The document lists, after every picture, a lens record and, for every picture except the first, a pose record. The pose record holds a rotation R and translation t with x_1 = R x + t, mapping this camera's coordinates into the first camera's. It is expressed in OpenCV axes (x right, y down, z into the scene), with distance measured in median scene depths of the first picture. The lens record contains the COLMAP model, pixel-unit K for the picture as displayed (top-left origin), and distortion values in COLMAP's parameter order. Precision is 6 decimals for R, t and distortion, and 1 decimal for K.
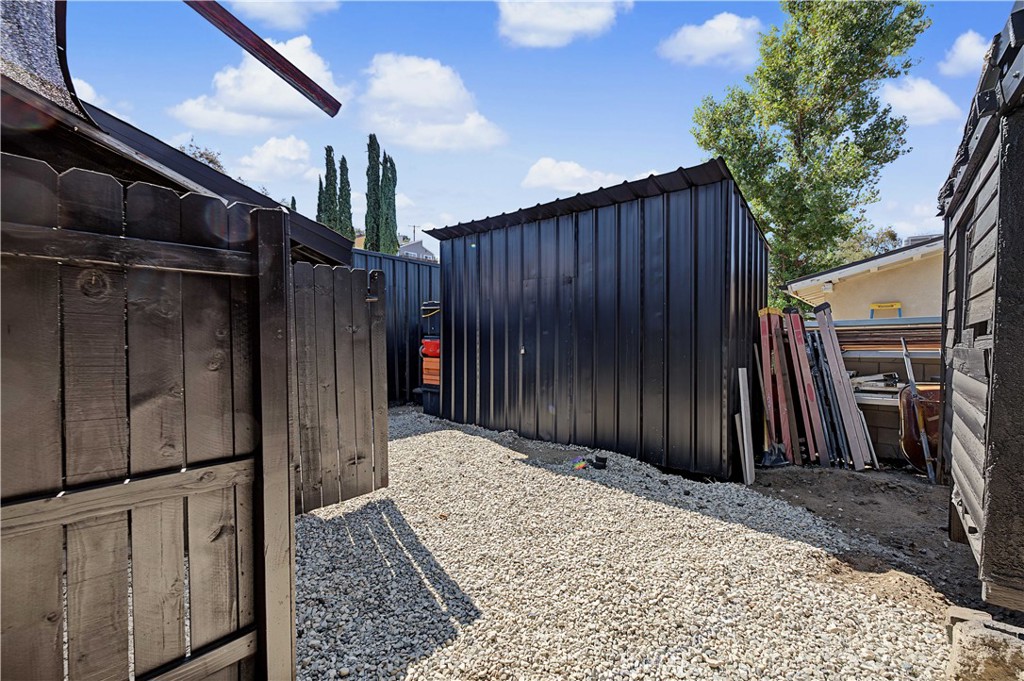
lens RADIAL K [[431.3, 0, 514.8], [0, 431.3, 330.4], [0, 0, 1]] dist [-0.001817, -0.000347]
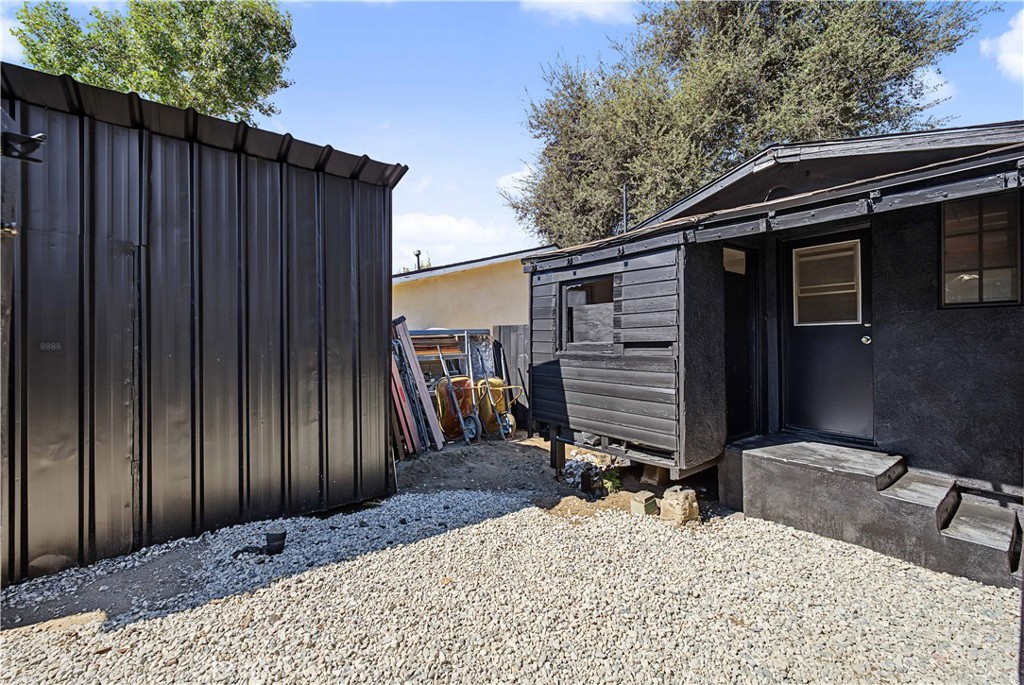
lens RADIAL K [[423.7, 0, 514.3], [0, 423.7, 338.3], [0, 0, 1]] dist [0.000370, -0.000011]
pose [[0.190459, -0.001101, 0.981694, -0.374628], [-0.005249, 0.999984, 0.002140, -0.006233], [-0.981681, -0.005561, 0.190450, 0.536090]]
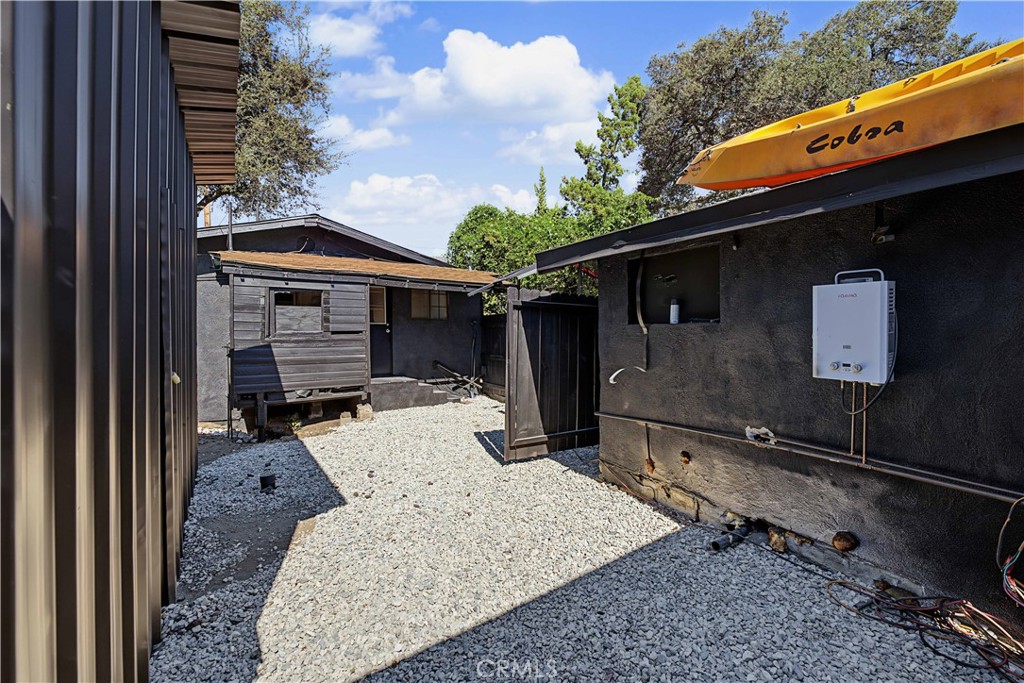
lens RADIAL K [[421.9, 0, 513.4], [0, 421.9, 337.3], [0, 0, 1]] dist [-0.000264, -0.000165]
pose [[-0.967313, -0.005382, 0.253527, -0.482184], [-0.006219, 0.999978, -0.002503, 0.023372], [-0.253507, -0.003998, -0.967325, 1.742498]]
